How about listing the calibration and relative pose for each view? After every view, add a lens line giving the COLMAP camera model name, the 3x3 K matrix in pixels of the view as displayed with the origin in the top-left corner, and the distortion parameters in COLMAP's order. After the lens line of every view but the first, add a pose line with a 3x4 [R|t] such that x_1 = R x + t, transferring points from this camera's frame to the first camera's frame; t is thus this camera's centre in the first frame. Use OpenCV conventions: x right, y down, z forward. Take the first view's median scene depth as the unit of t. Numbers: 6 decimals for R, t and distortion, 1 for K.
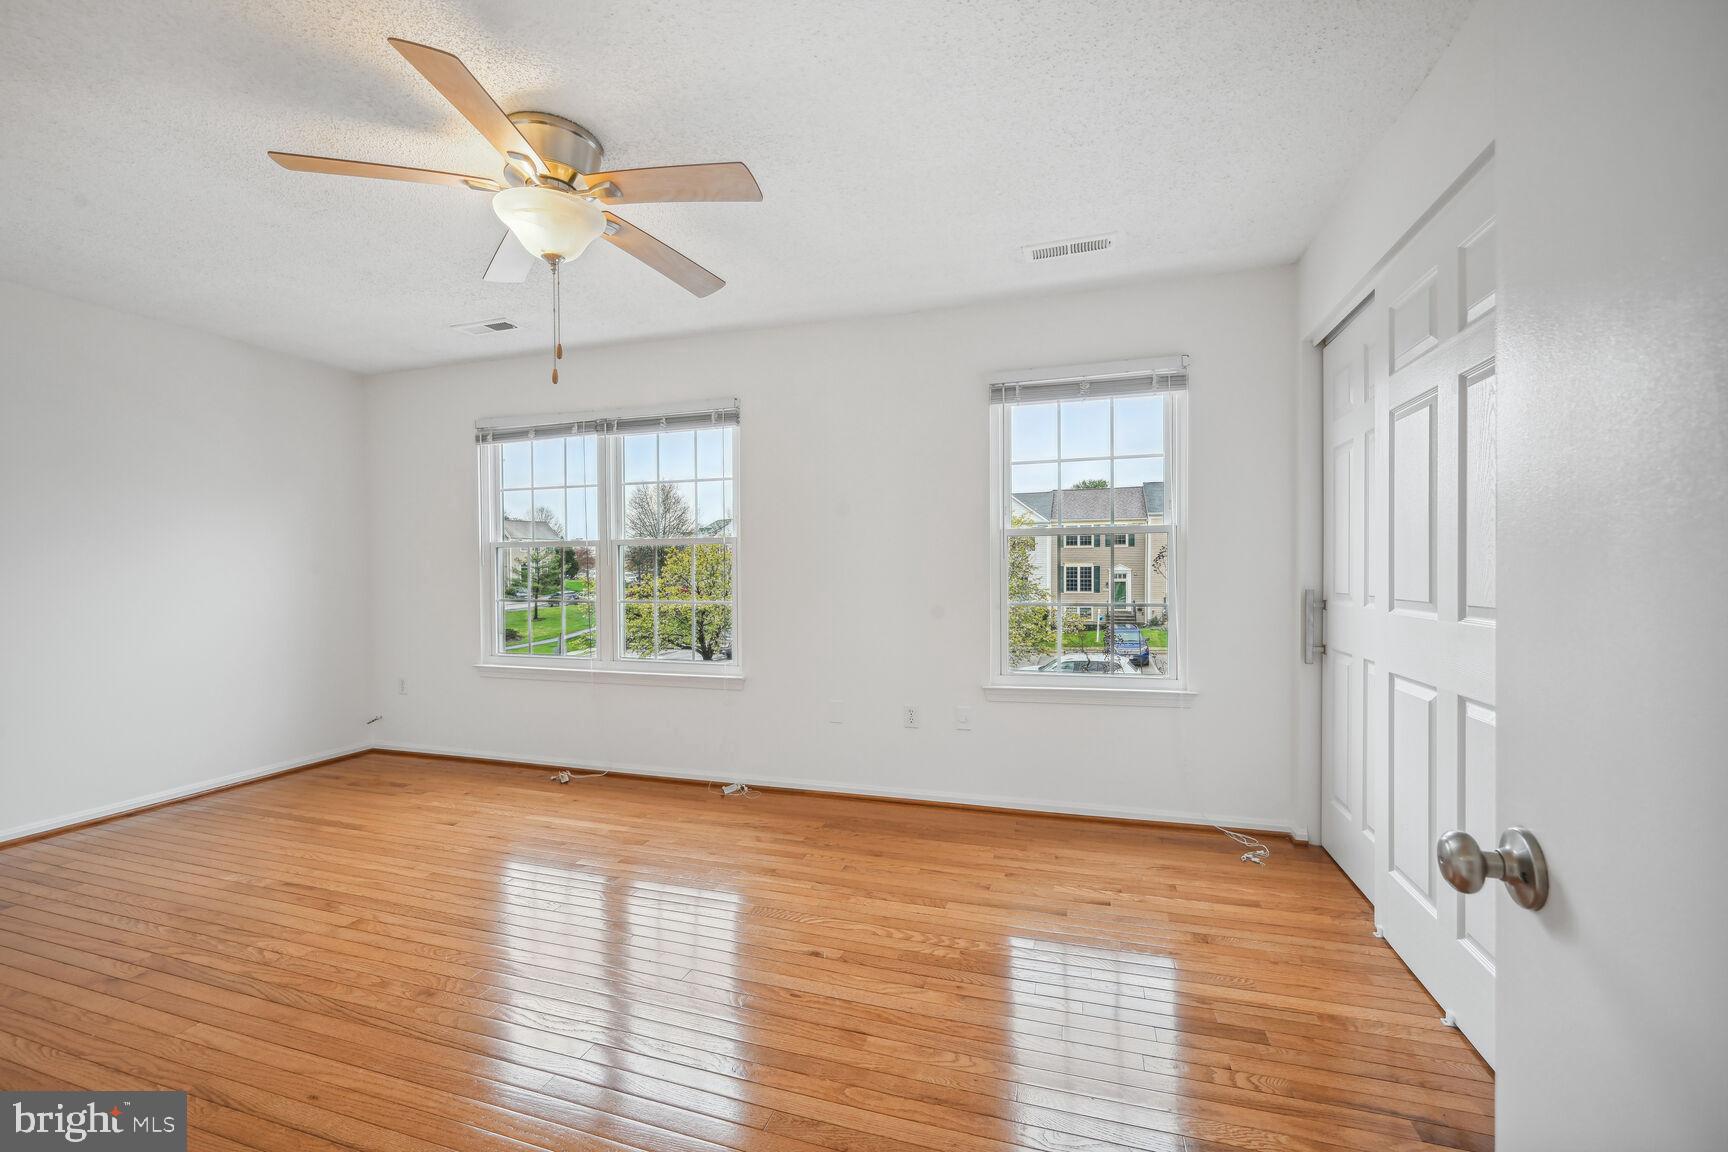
lens RADIAL K [[707.0, 0, 861.1], [0, 707.0, 587.4], [0, 0, 1]] dist [-0.004643, 0.000120]
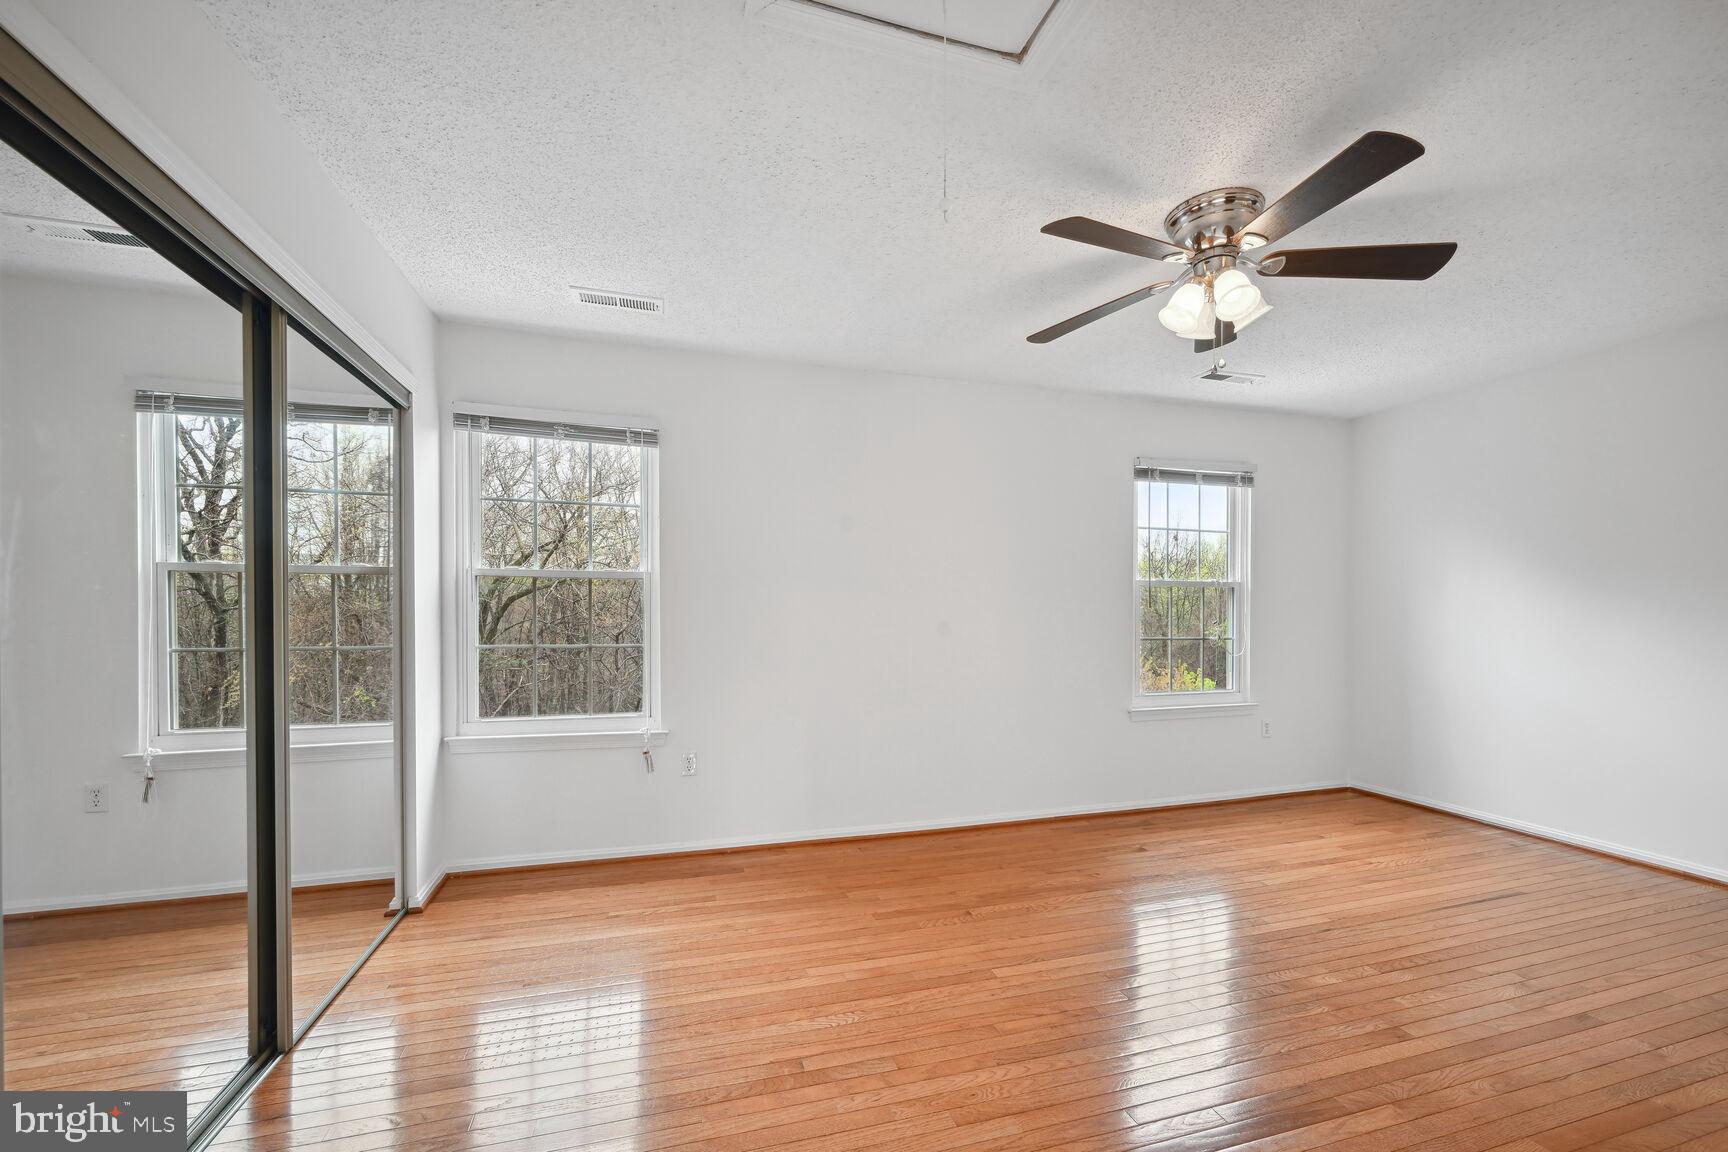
lens RADIAL K [[707.0, 0, 860.2], [0, 707.0, 608.2], [0, 0, 1]] dist [-0.004643, 0.000120]
pose [[0.823977, 0.013112, 0.566471, -0.920625], [0.006755, 0.999434, -0.032960, 0.006205], [-0.566583, 0.030985, 0.823422, 0.257507]]
